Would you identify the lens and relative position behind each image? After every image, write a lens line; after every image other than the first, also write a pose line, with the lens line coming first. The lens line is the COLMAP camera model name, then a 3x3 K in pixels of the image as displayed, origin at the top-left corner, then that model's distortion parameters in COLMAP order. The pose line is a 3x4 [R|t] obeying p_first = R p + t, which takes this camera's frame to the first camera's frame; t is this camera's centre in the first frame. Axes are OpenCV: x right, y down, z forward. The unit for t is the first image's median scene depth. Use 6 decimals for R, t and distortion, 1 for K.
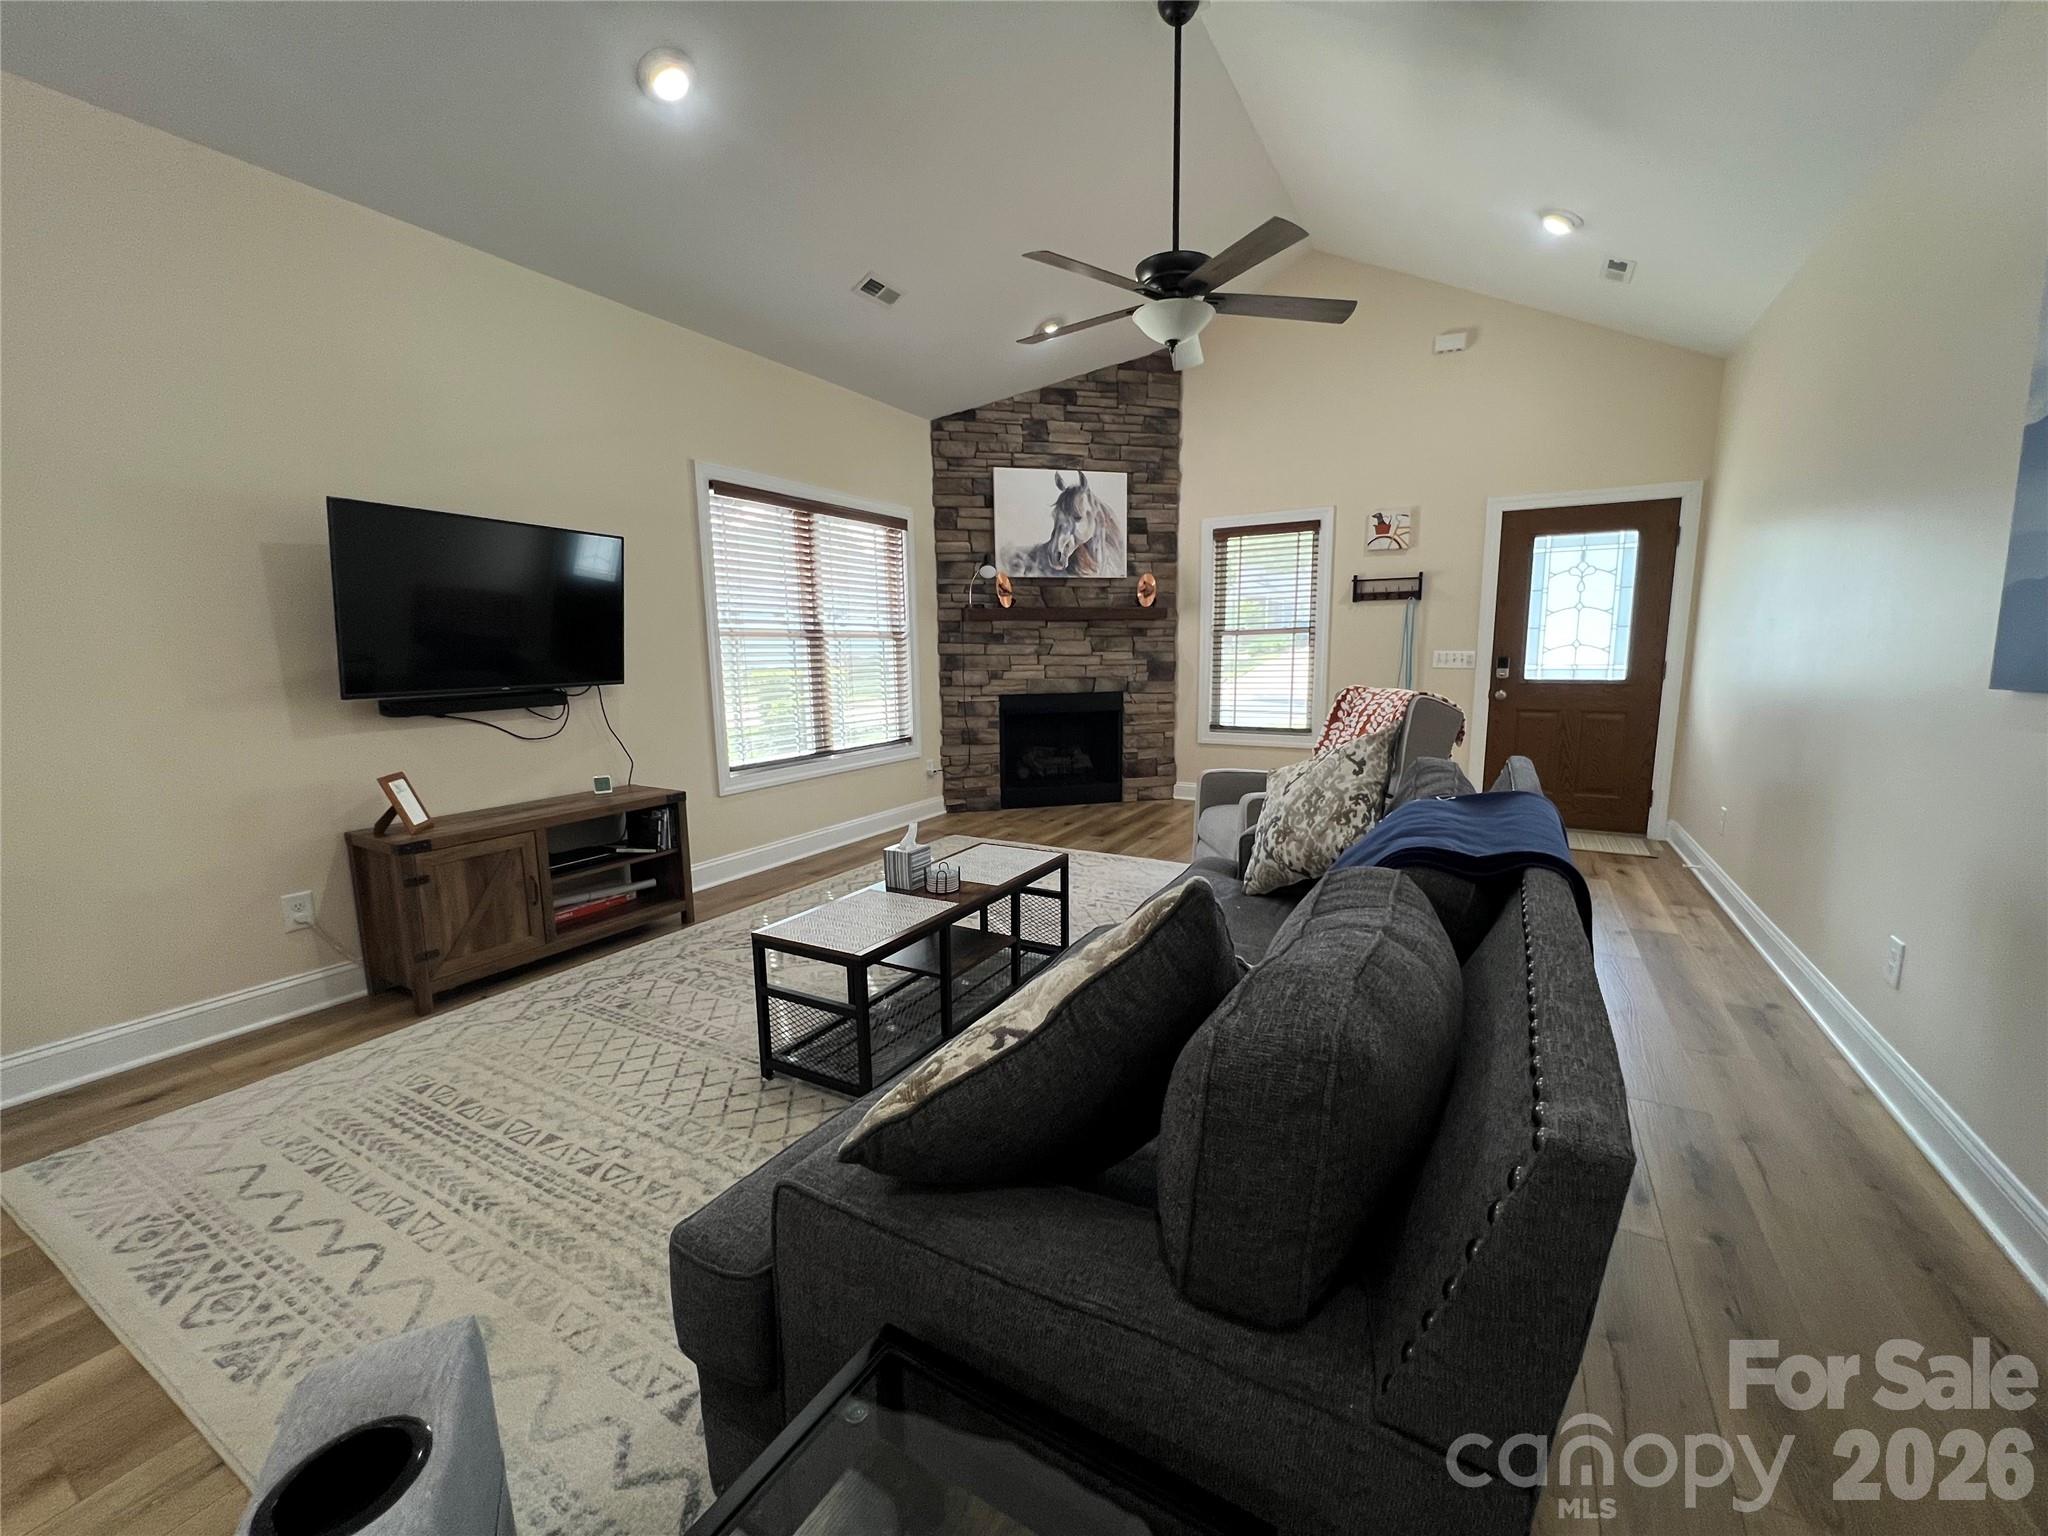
lens RADIAL K [[820.3, 0, 1027.1], [0, 820.3, 767.3], [0, 0, 1]] dist [0.001021, -0.000540]
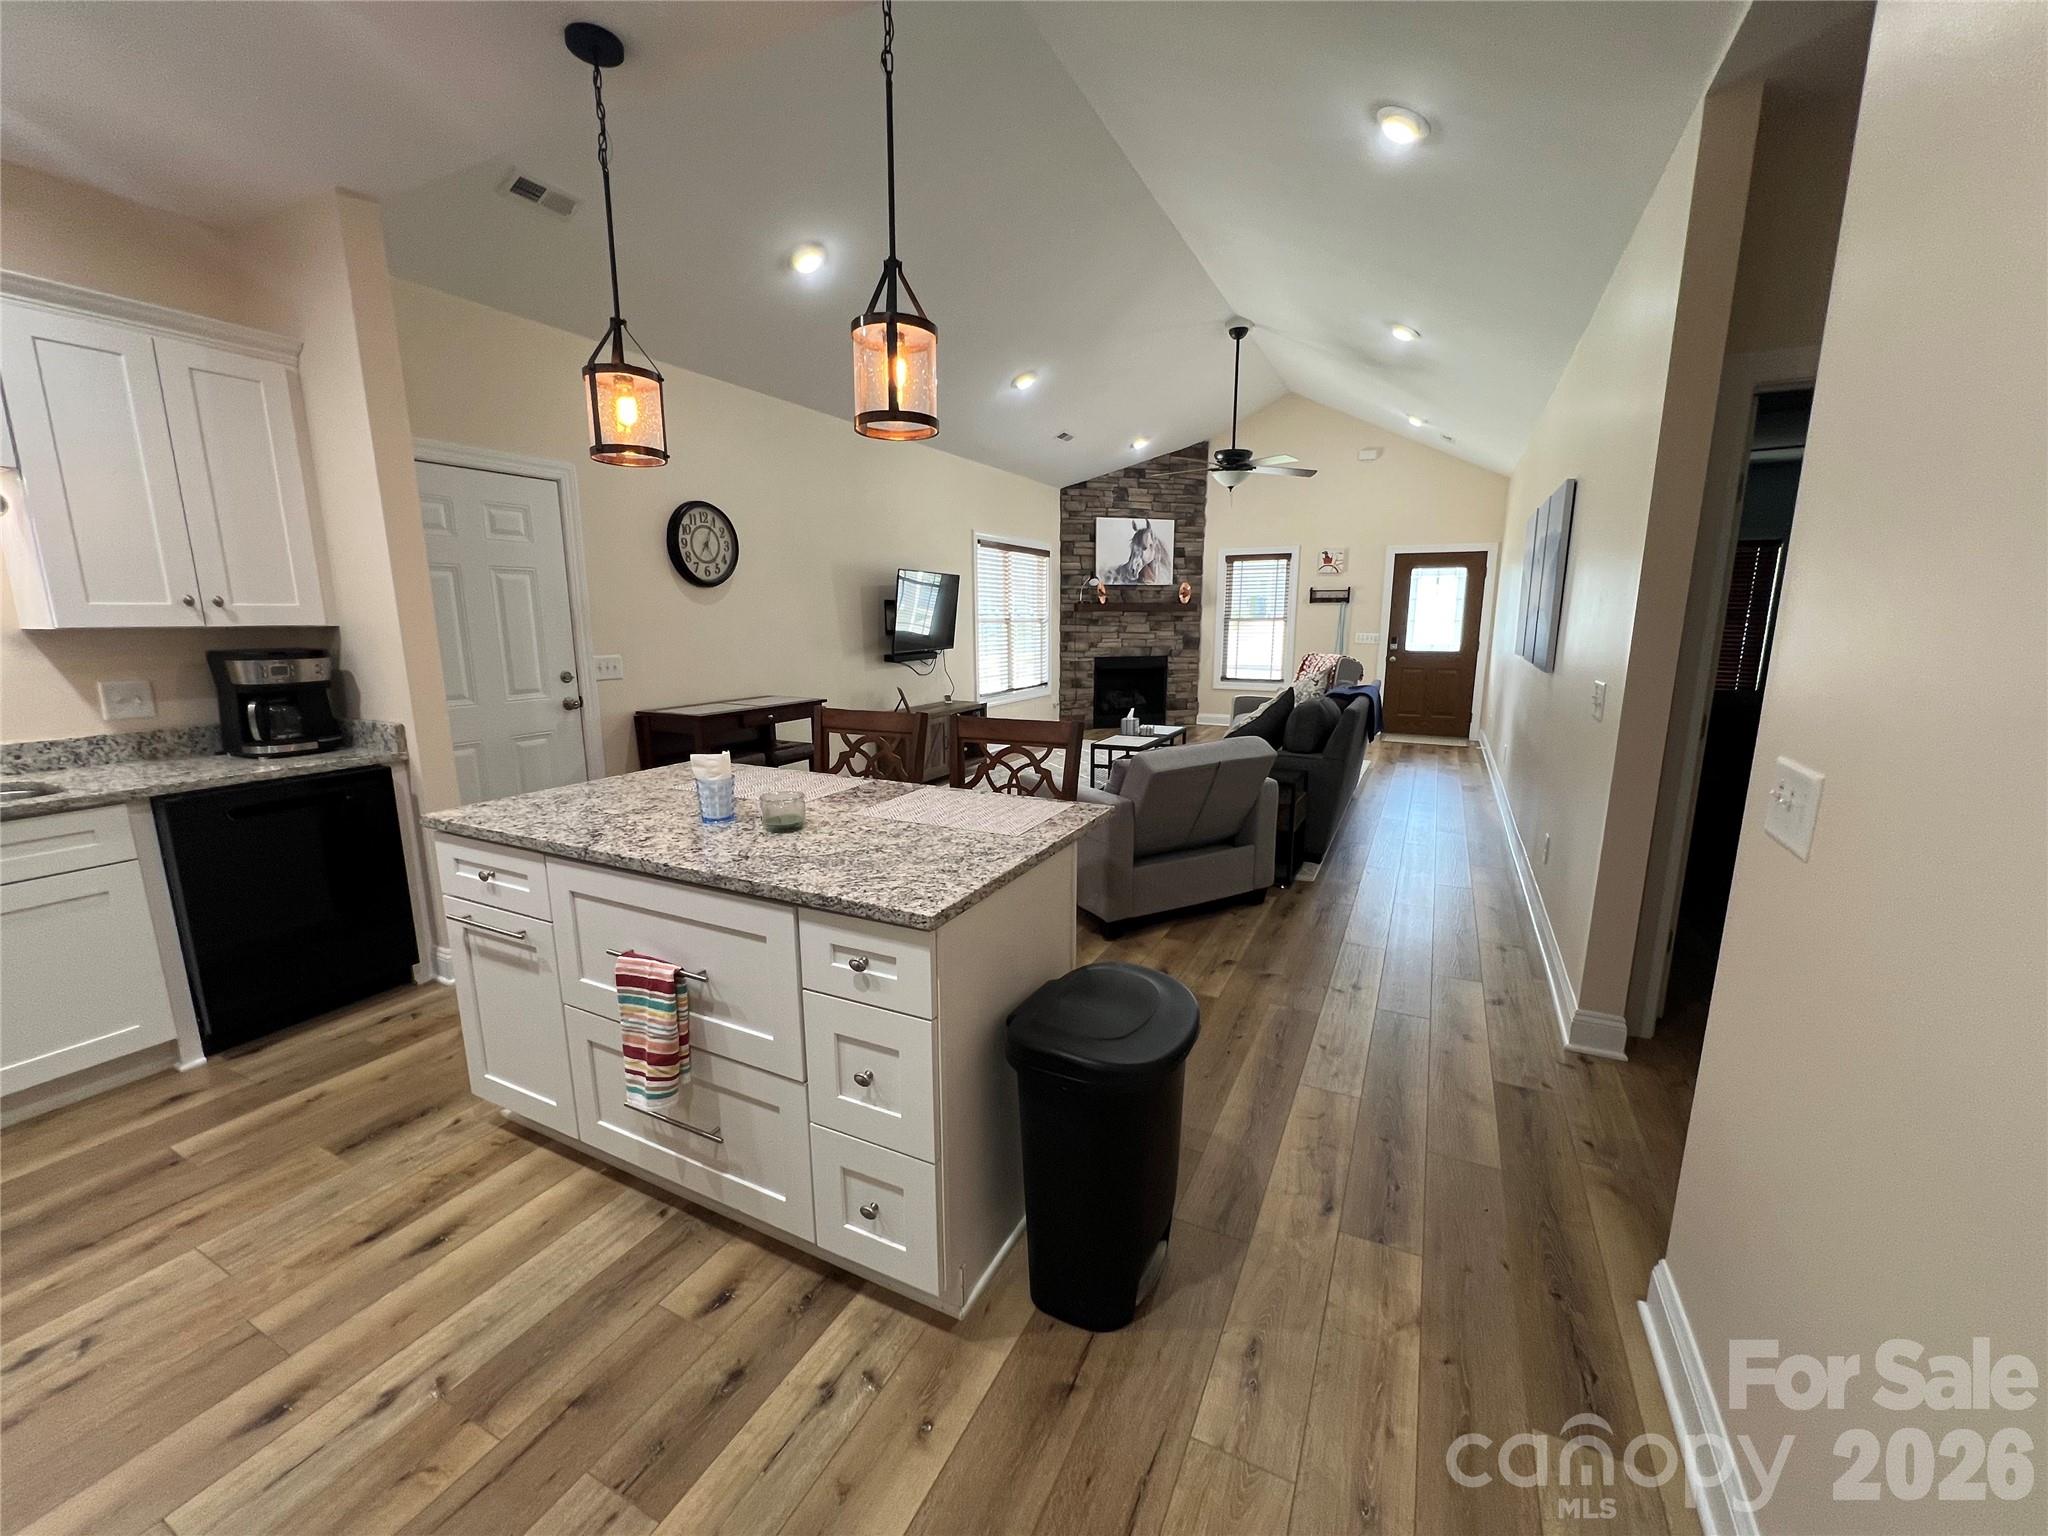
lens RADIAL K [[820.3, 0, 1025.6], [0, 820.3, 770.3], [0, 0, 1]] dist [0.001021, -0.000540]
pose [[0.998272, 0.000064, 0.058767, -0.274187], [-0.002476, 0.999157, 0.040971, 0.070915], [-0.058715, -0.041045, 0.997431, -0.636329]]
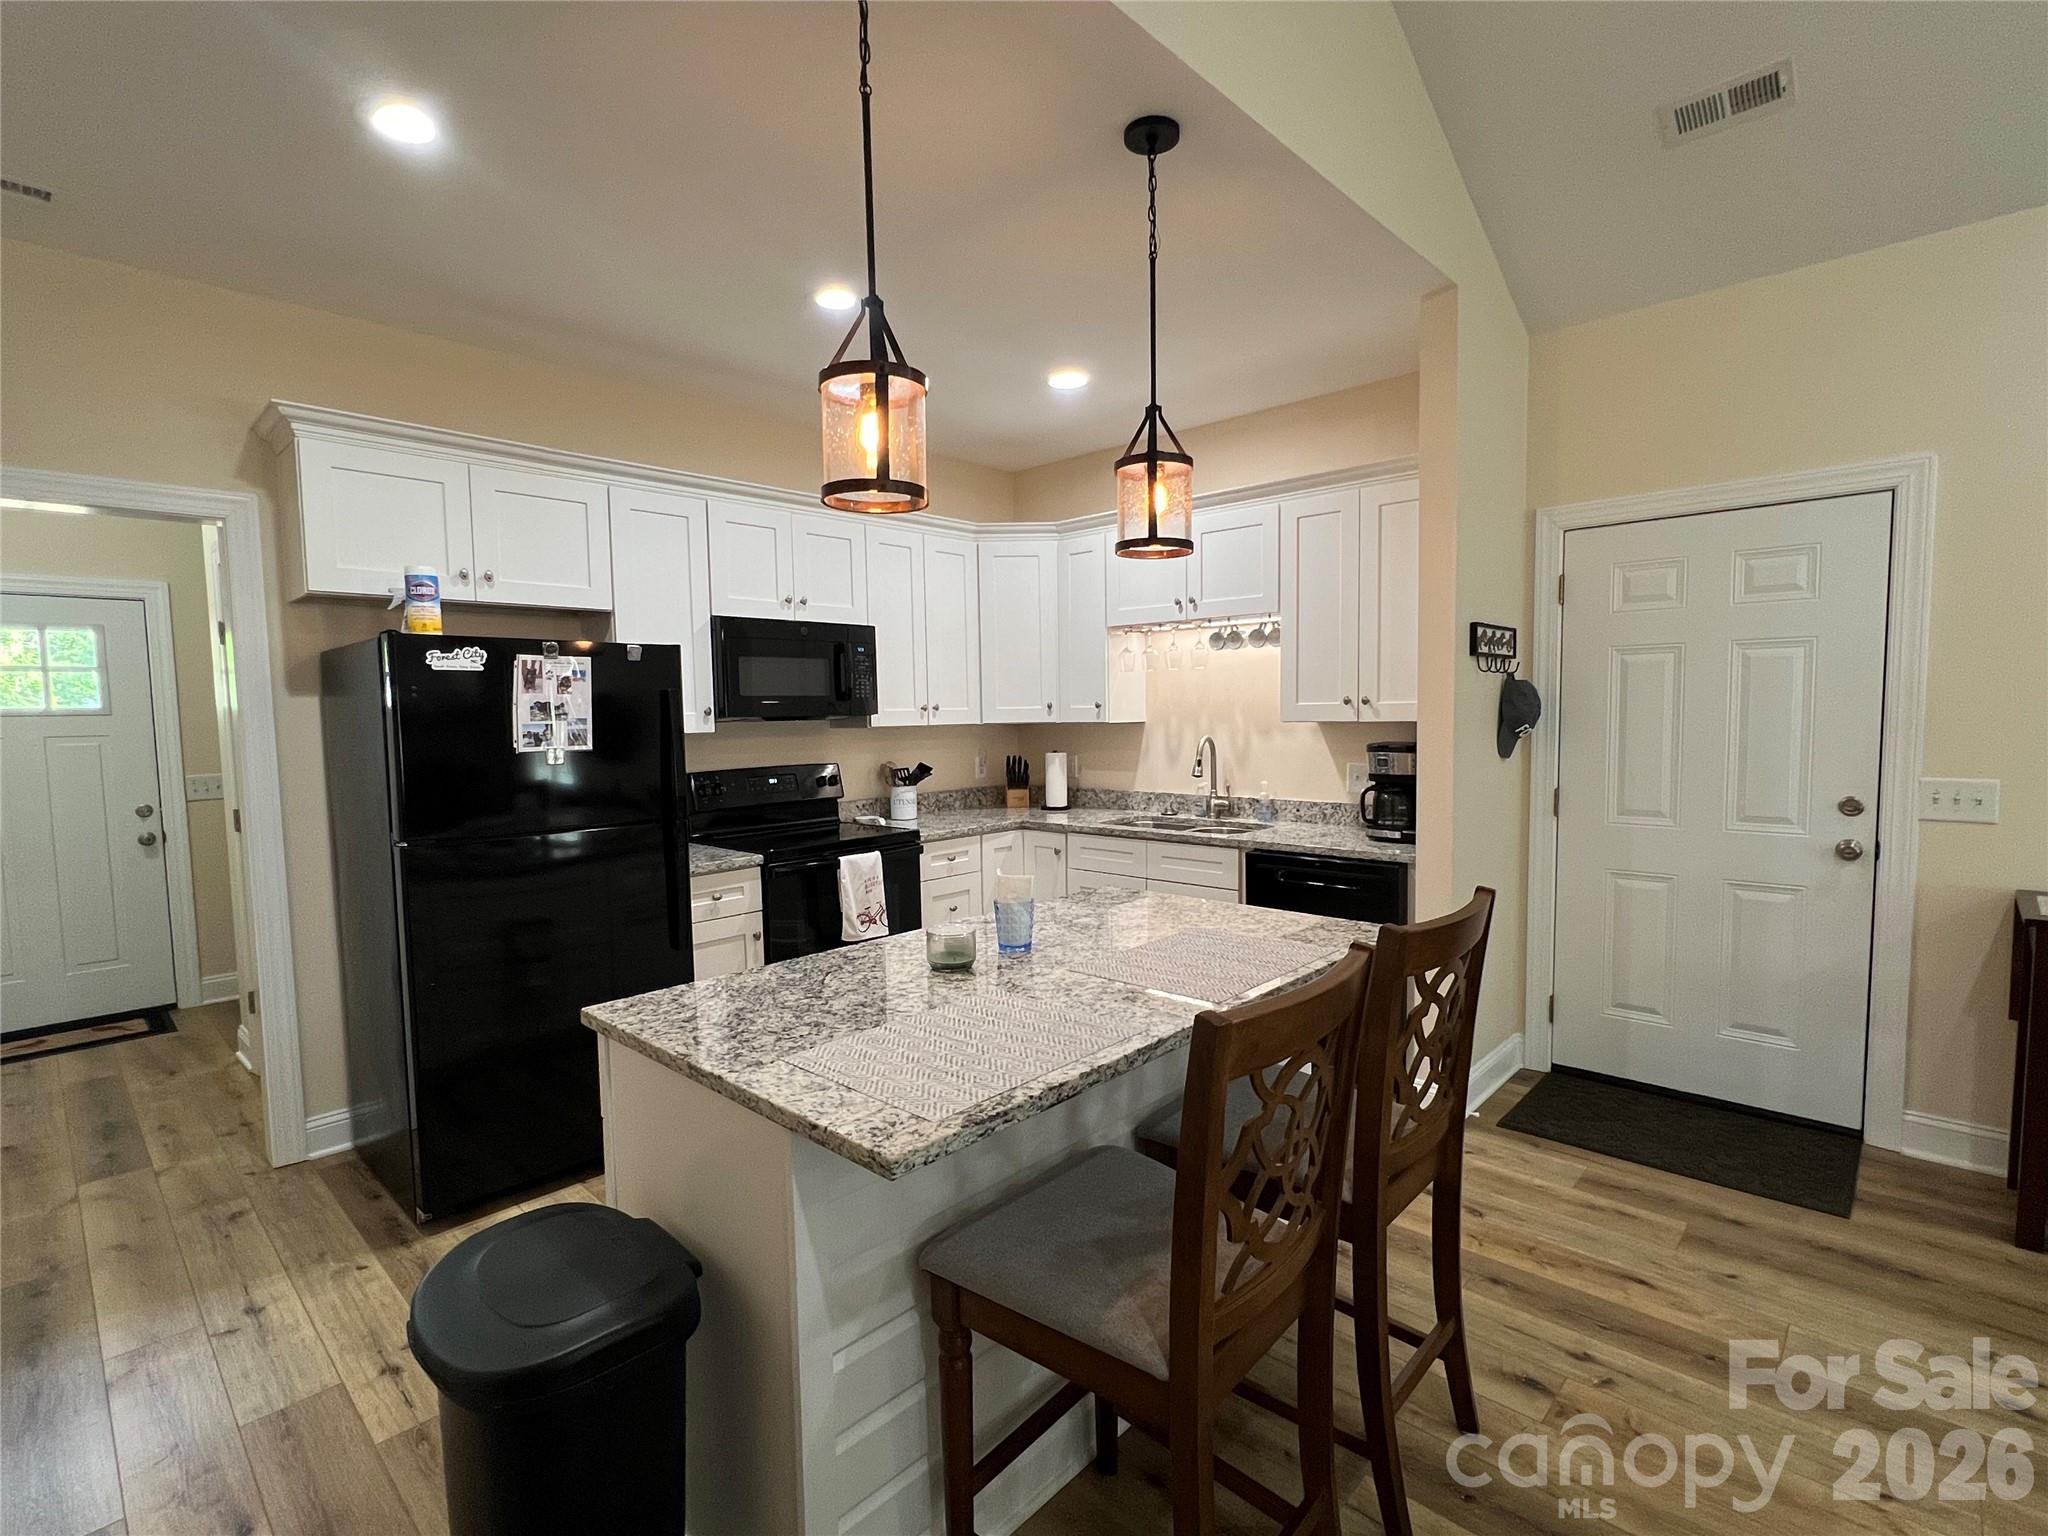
lens RADIAL K [[961.3, 0, 1020.0], [0, 961.3, 775.5], [0, 0, 1]] dist [-0.000163, -0.000011]
pose [[-0.235195, 0.082289, -0.968458, 1.394558], [-0.124416, 0.985663, 0.113966, -0.422756], [0.963952, 0.147296, -0.221585, 2.340407]]
